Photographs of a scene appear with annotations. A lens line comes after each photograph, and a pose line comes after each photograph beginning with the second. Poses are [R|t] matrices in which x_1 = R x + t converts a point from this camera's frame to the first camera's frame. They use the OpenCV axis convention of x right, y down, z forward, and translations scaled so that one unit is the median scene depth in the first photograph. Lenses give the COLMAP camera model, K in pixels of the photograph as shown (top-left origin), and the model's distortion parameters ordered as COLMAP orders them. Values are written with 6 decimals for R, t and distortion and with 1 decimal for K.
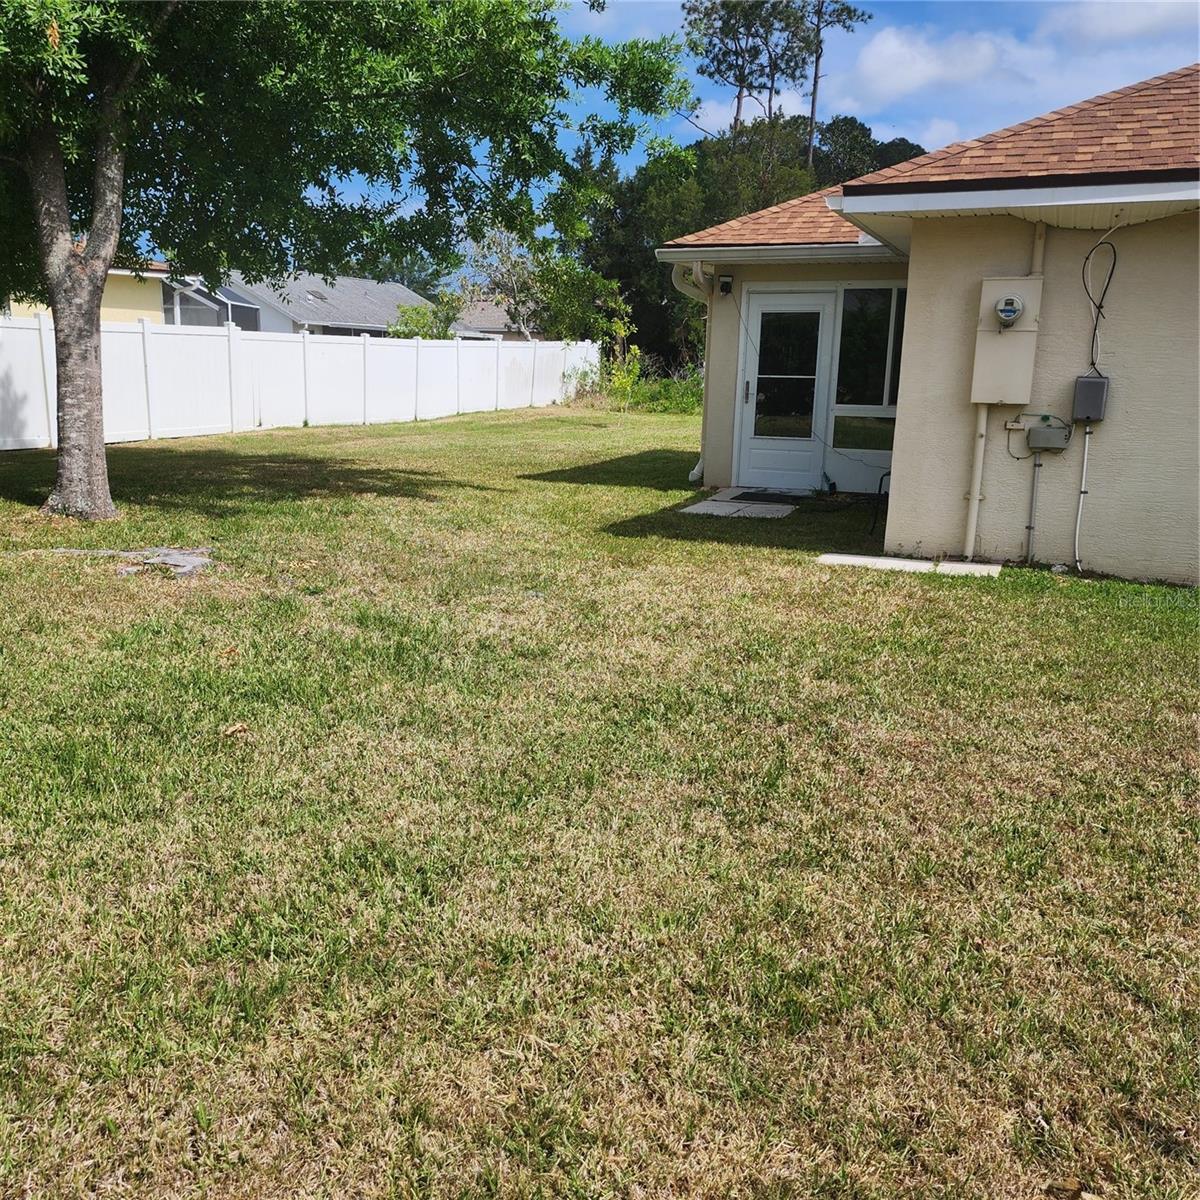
lens RADIAL K [[1084.7, 0, 600.0], [0, 1084.7, 600.0], [0, 0, 1]] dist [0.111298, -0.161093]
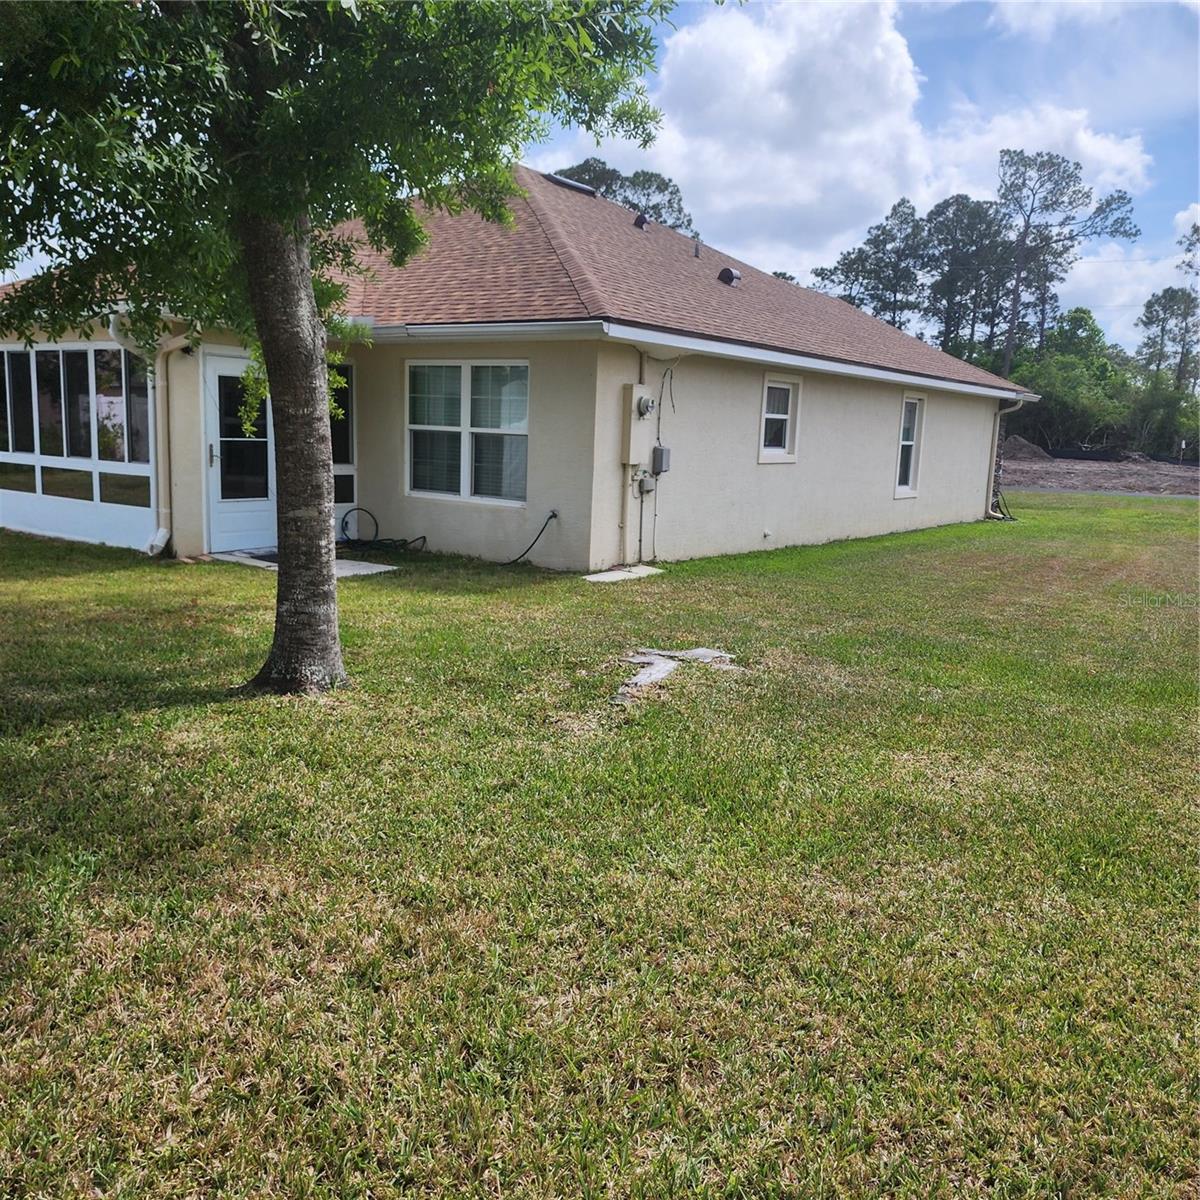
lens RADIAL K [[1084.7, 0, 600.0], [0, 1084.7, 600.0], [0, 0, 1]] dist [0.111298, -0.161093]
pose [[0.236250, -0.156365, 0.959029, -0.757249], [0.186046, 0.975987, 0.113299, -0.113100], [-0.953715, 0.151656, 0.259668, 0.441302]]
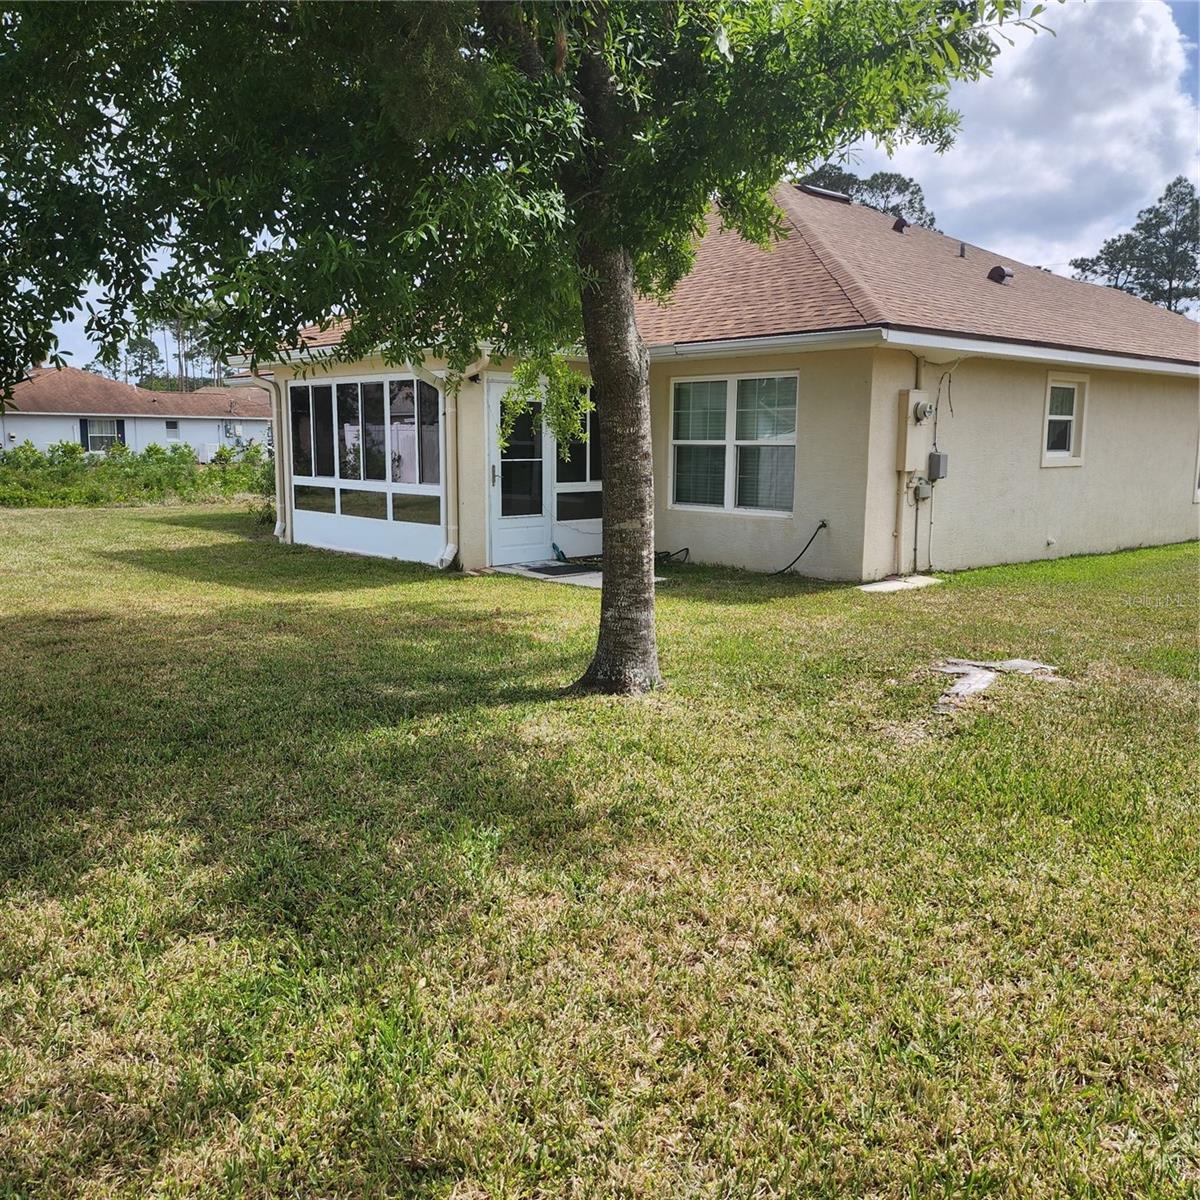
lens RADIAL K [[1090.2, 0, 596.5], [0, 1090.2, 586.7], [0, 0, 1]] dist [0.085522, -0.072505]
pose [[0.435121, -0.133282, 0.890452, -0.783626], [0.202070, 0.978210, 0.047675, -0.118752], [-0.877403, 0.159190, 0.452572, 0.469681]]
